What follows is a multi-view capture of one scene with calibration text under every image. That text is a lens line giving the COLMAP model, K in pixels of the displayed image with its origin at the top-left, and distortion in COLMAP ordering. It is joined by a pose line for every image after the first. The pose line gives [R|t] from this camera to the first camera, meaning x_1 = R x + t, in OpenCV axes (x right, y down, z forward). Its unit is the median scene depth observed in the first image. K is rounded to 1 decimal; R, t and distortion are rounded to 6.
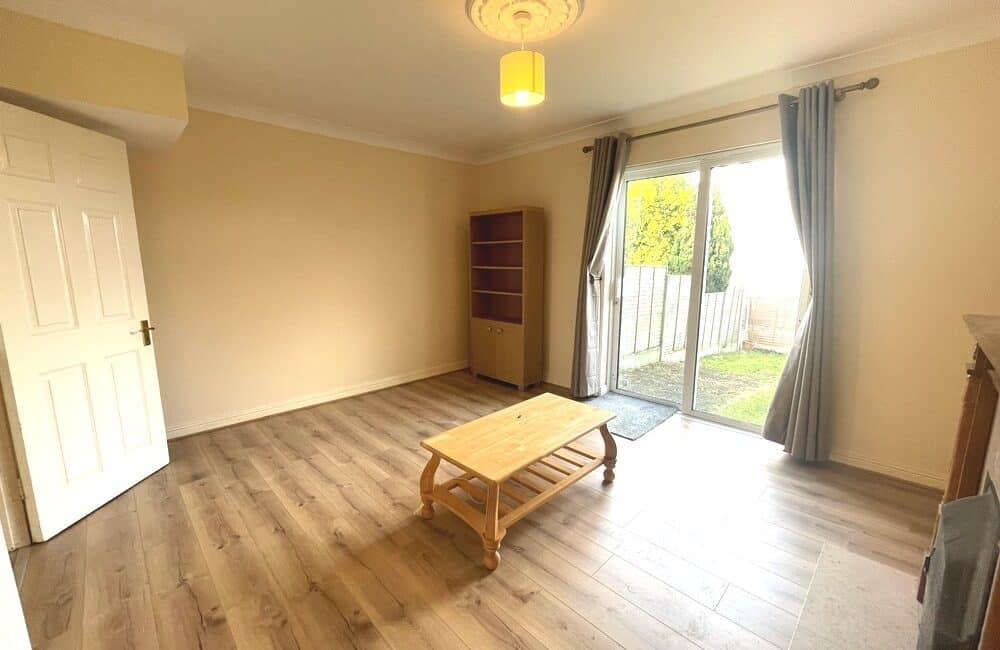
lens RADIAL K [[406.2, 0, 497.4], [0, 406.2, 327.5], [0, 0, 1]] dist [0.000528, -0.002770]
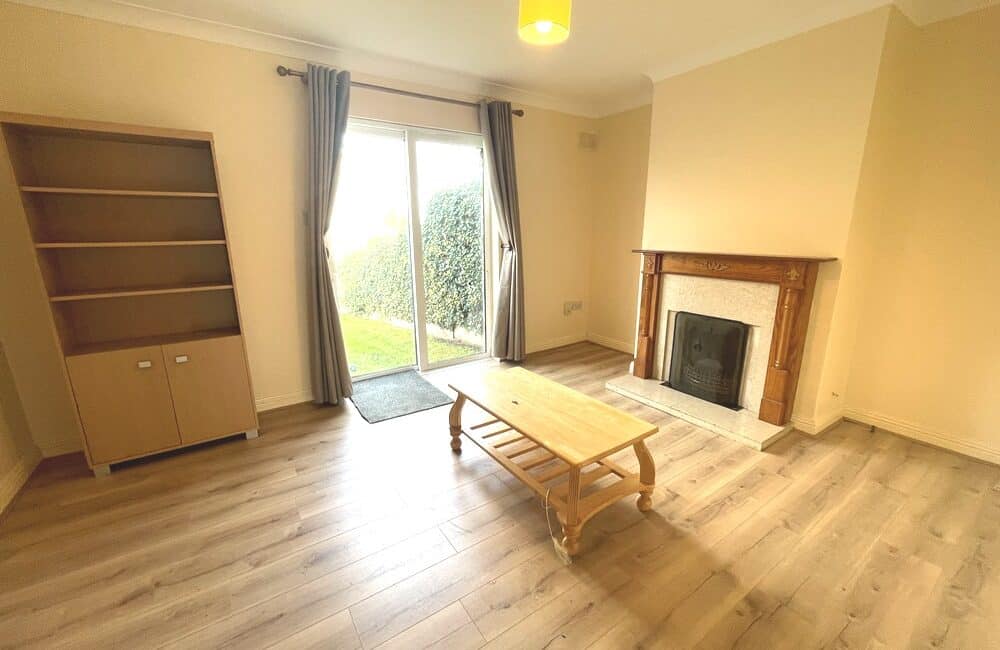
lens RADIAL K [[406.2, 0, 500.7], [0, 406.2, 326.5], [0, 0, 1]] dist [0.000528, -0.002770]
pose [[0.173097, -0.229958, 0.957683, -0.757372], [0.171298, 0.964570, 0.200651, -0.124321], [-0.969894, 0.129317, 0.206356, 0.813571]]
